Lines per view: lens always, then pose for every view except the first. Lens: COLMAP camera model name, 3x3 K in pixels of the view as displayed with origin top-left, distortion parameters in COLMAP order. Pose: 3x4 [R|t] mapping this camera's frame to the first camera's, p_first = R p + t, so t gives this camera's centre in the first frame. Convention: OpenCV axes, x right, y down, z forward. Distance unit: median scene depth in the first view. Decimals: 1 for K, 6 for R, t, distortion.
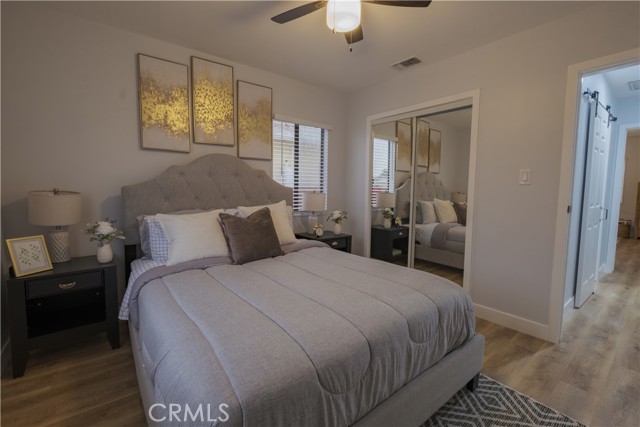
lens RADIAL K [[279.7, 0, 317.7], [0, 279.7, 210.3], [0, 0, 1]] dist [0.000238, 0.000624]
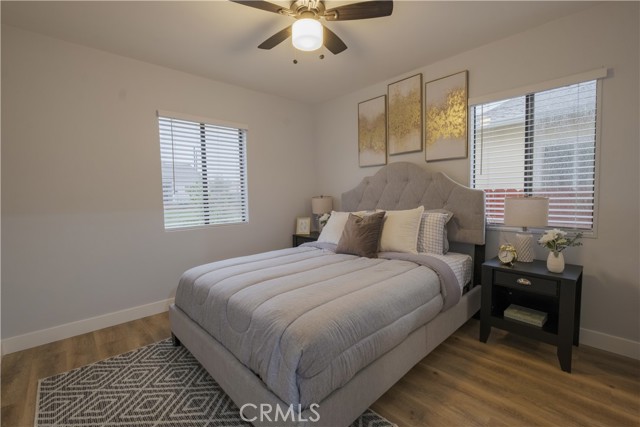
lens RADIAL K [[279.7, 0, 313.7], [0, 279.7, 211.9], [0, 0, 1]] dist [0.000238, 0.000624]
pose [[0.073901, 0.050576, -0.995982, 0.818261], [-0.062284, 0.996998, 0.046006, -0.039908], [0.995319, 0.058634, 0.076829, 0.656466]]
